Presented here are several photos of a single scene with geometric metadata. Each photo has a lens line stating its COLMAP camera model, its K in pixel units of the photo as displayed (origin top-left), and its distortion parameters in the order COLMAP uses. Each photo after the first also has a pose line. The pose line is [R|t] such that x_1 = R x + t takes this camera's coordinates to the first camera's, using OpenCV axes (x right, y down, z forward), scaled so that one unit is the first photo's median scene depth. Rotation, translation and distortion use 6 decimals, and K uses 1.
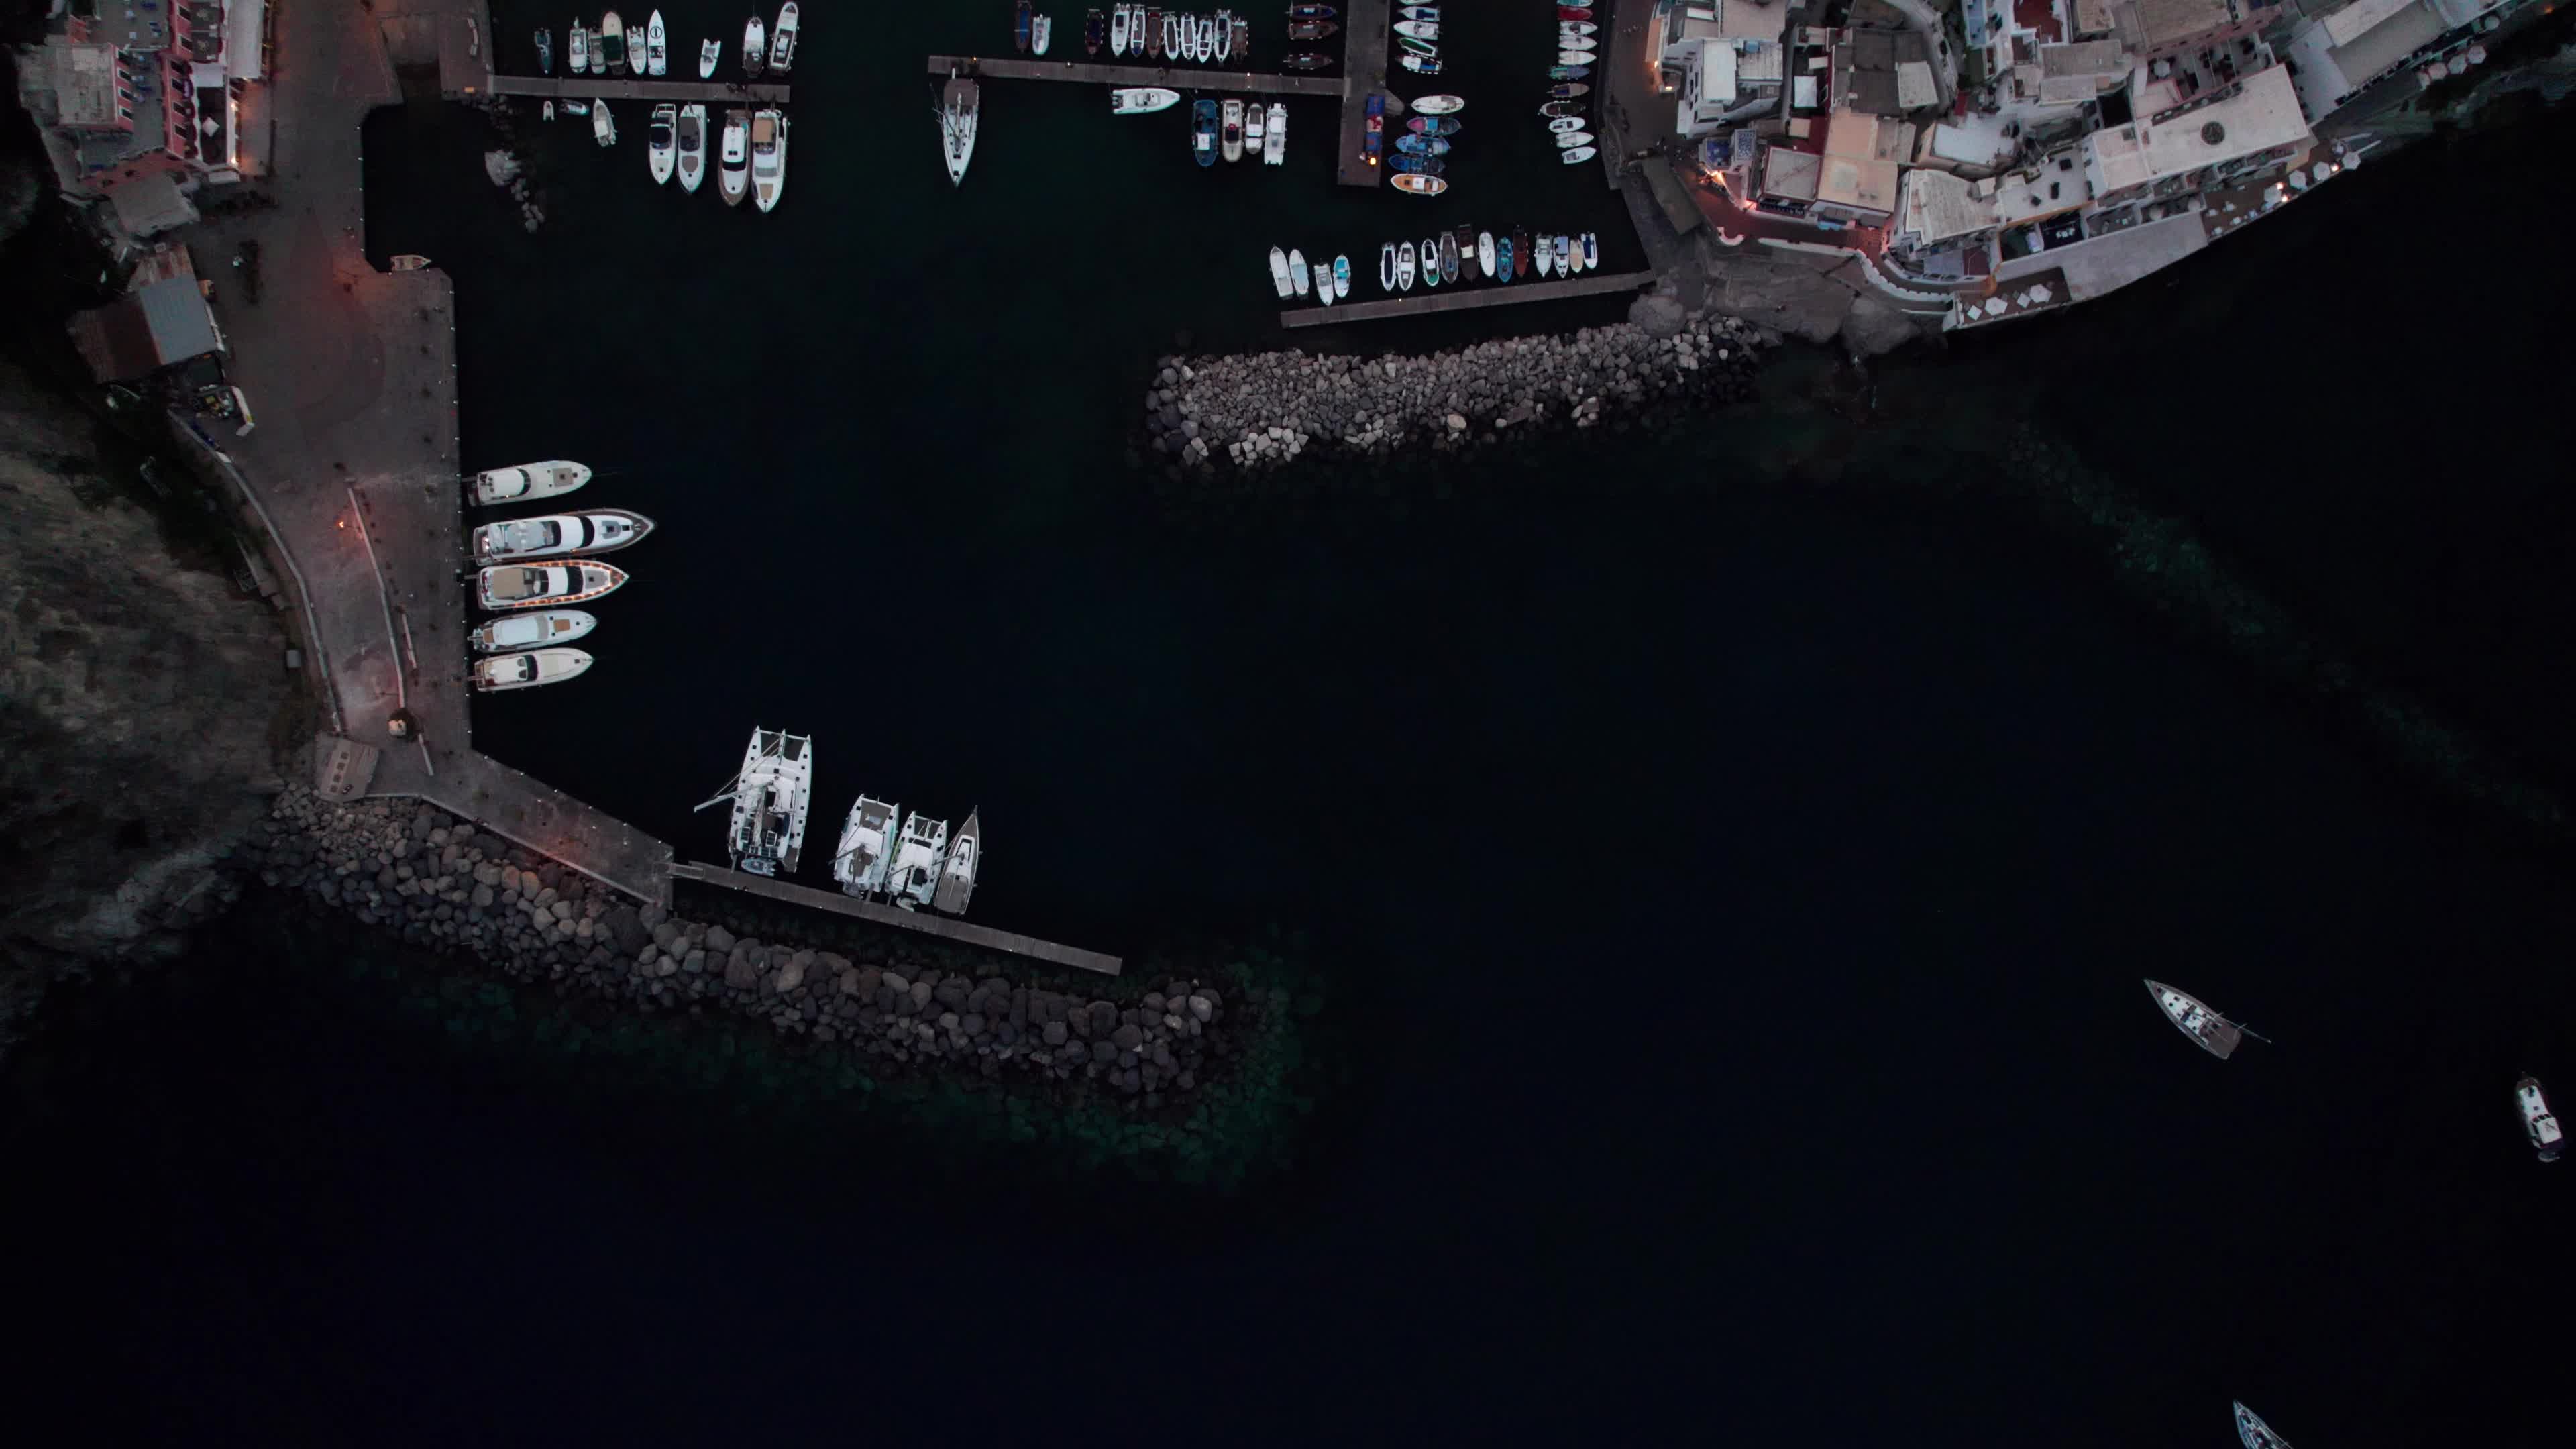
lens RADIAL K [[1654.9, 0, 1285.4], [0, 1654.9, 735.3], [0, 0, 1]] dist [-0.078236, 0.068422]
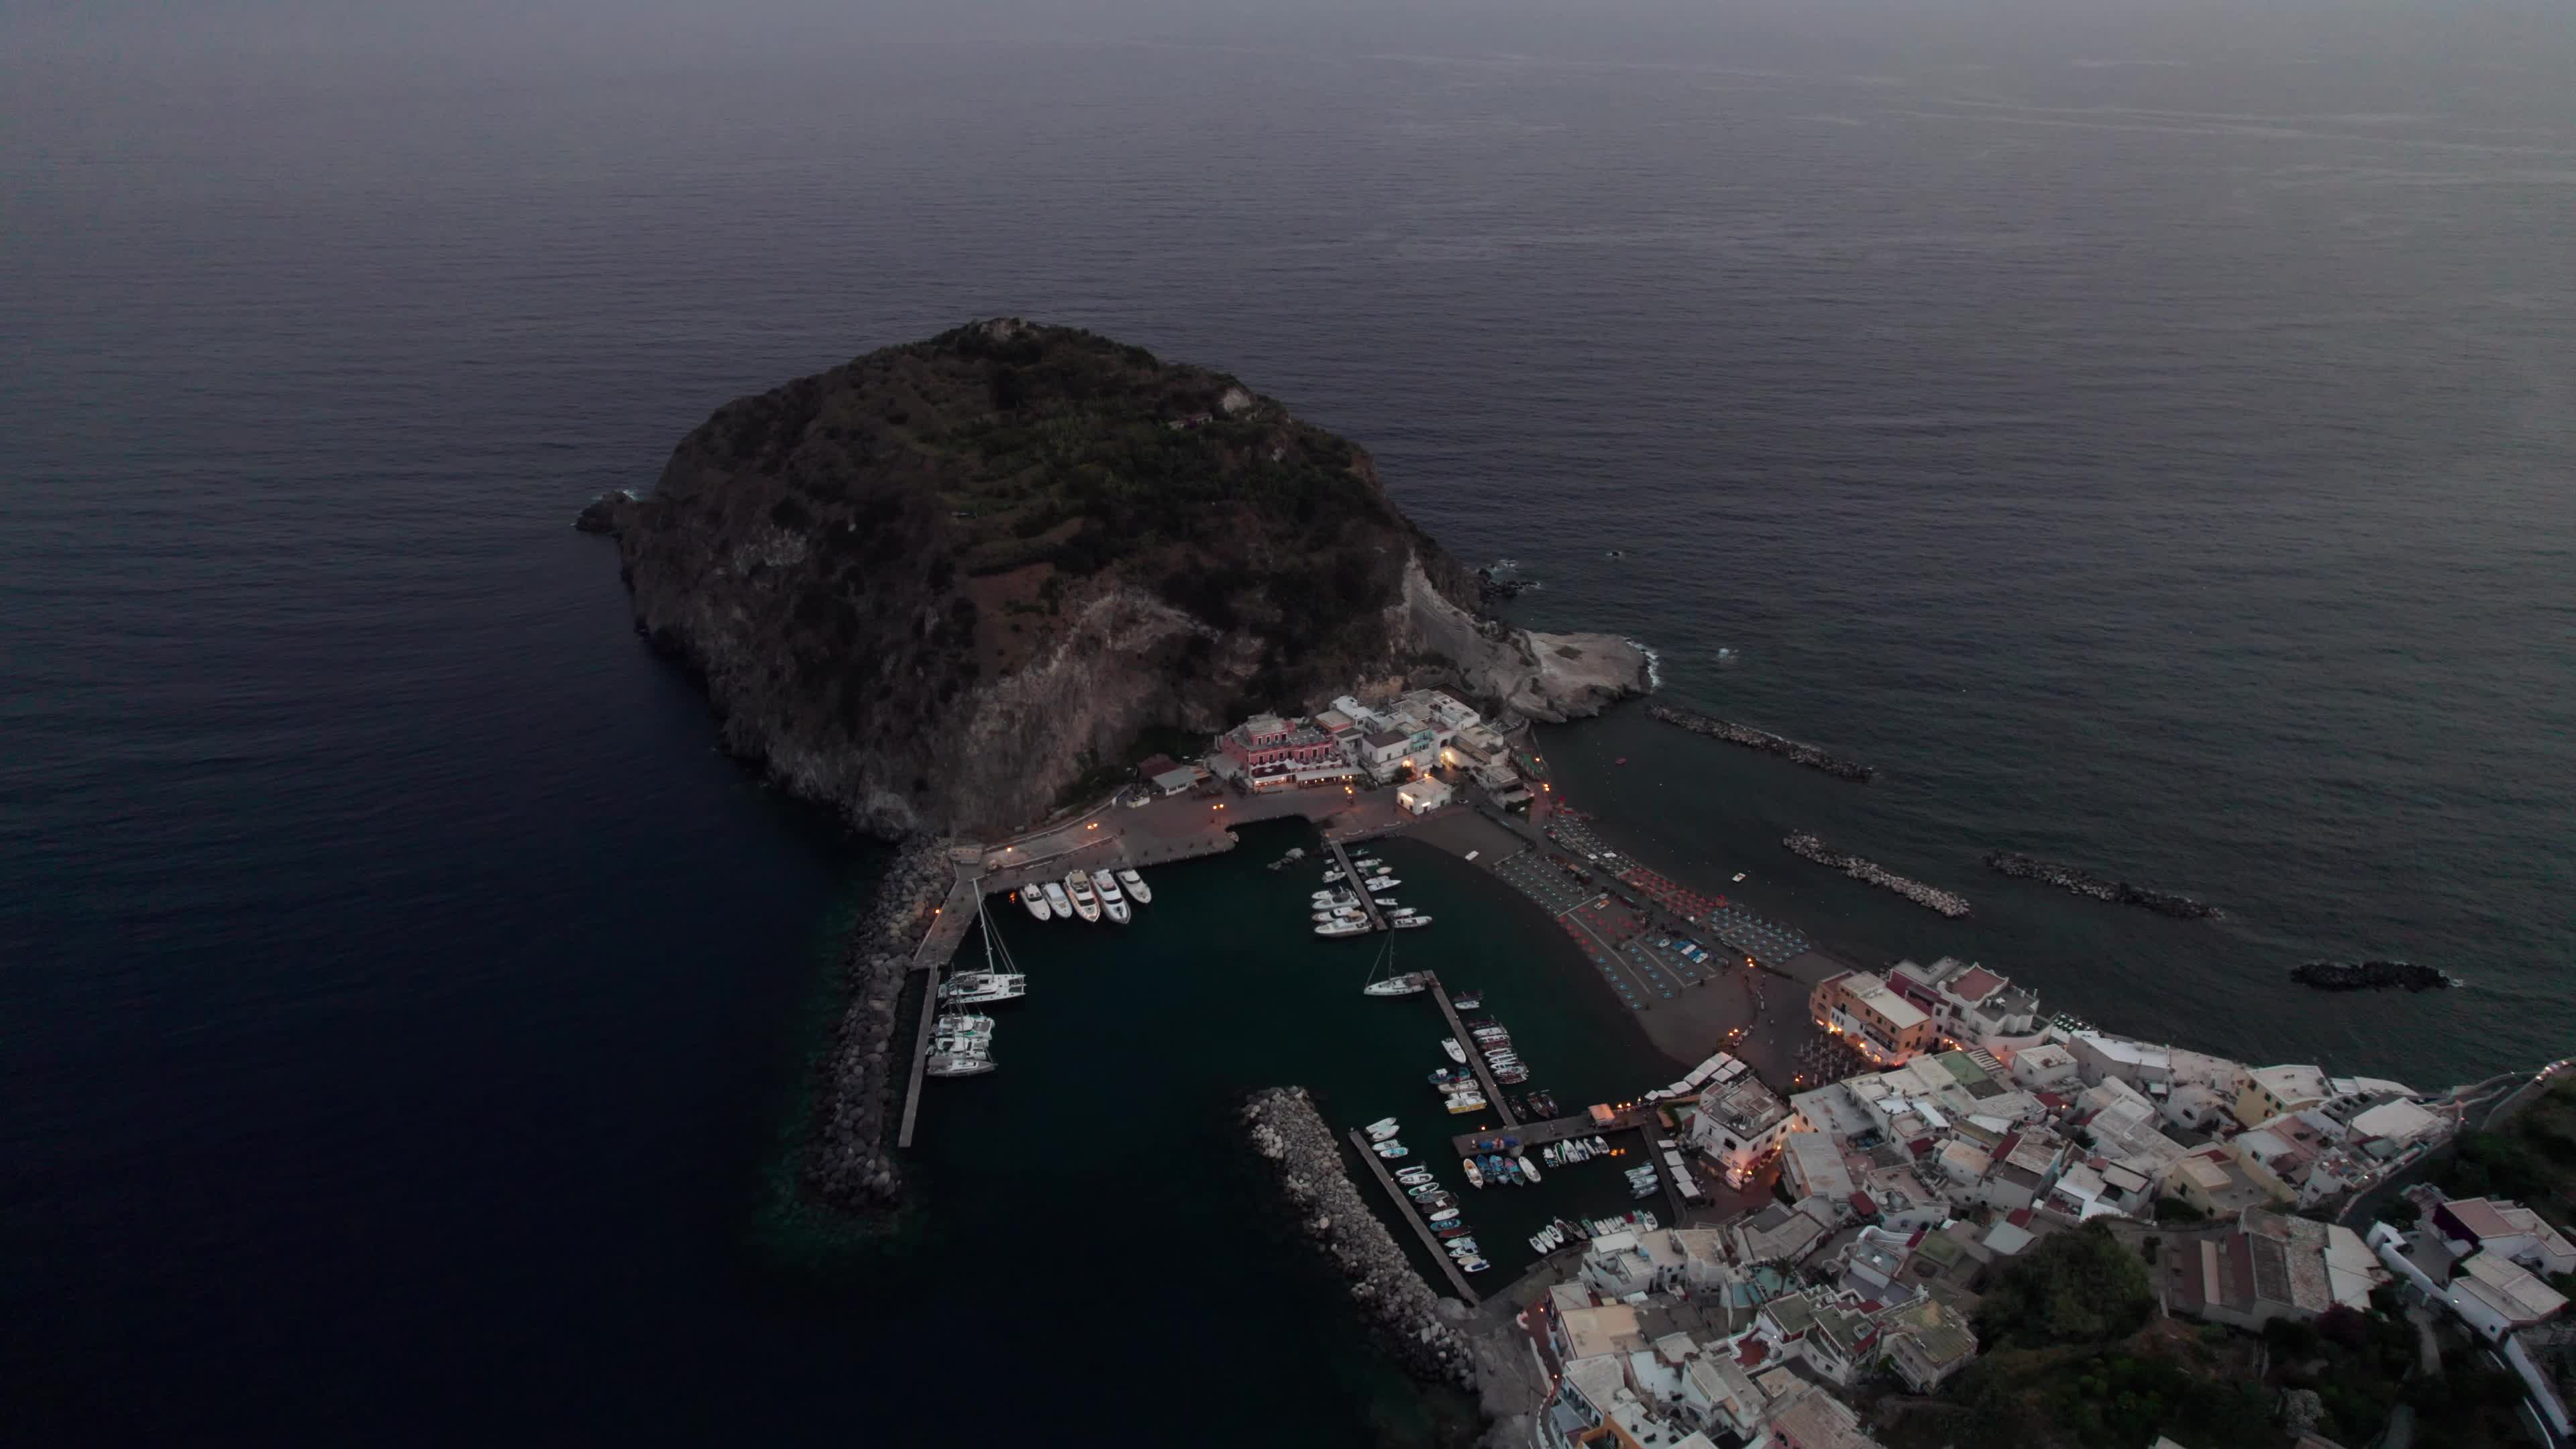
lens RADIAL K [[1650.0, 0, 1282.2], [0, 1650.0, 732.2], [0, 0, 1]] dist [-0.050729, 0.001098]
pose [[0.295846, 0.437191, -0.849317, 1.096717], [-0.955140, 0.122783, -0.269505, 0.168695], [-0.013543, 0.890948, 0.453903, -0.003810]]
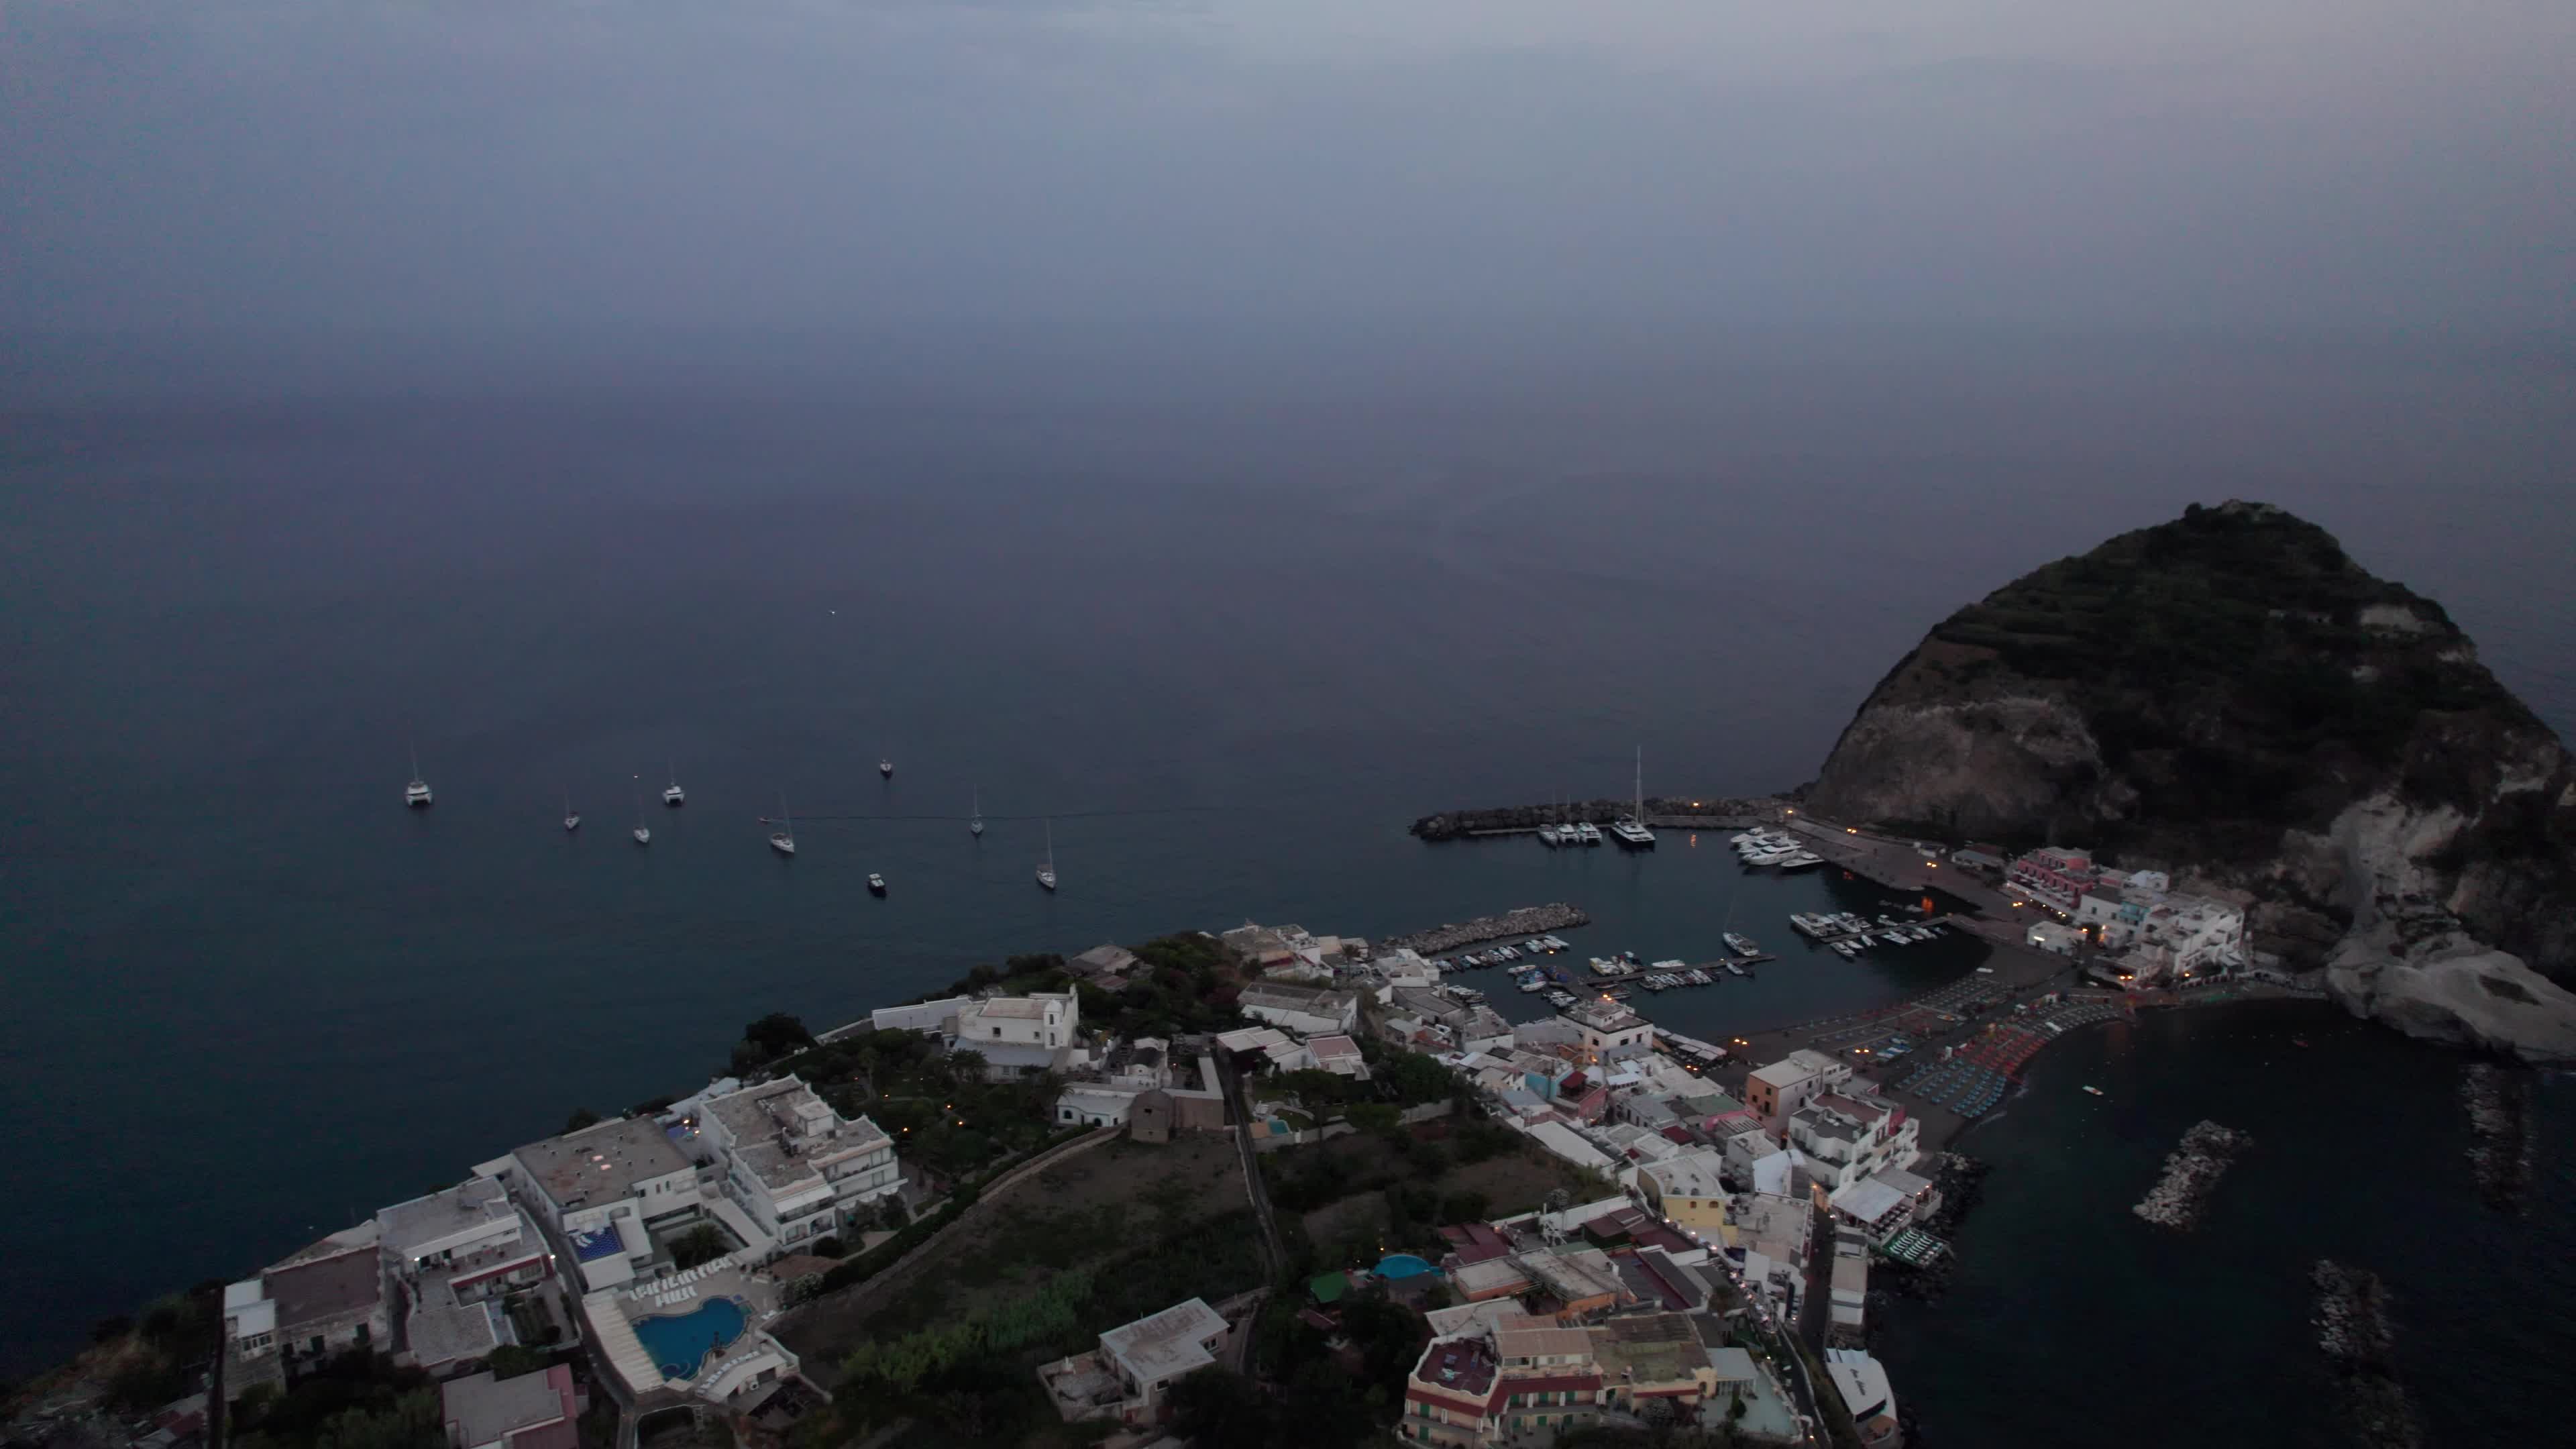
lens RADIAL K [[1672.2, 0, 1282.2], [0, 1672.2, 729.2], [0, 0, 1]] dist [-0.091905, 0.088647]
pose [[-0.930425, 0.092806, -0.354536, 1.006724], [-0.366461, -0.245828, 0.897371, -1.910207], [-0.003874, 0.964860, 0.262735, 0.224497]]
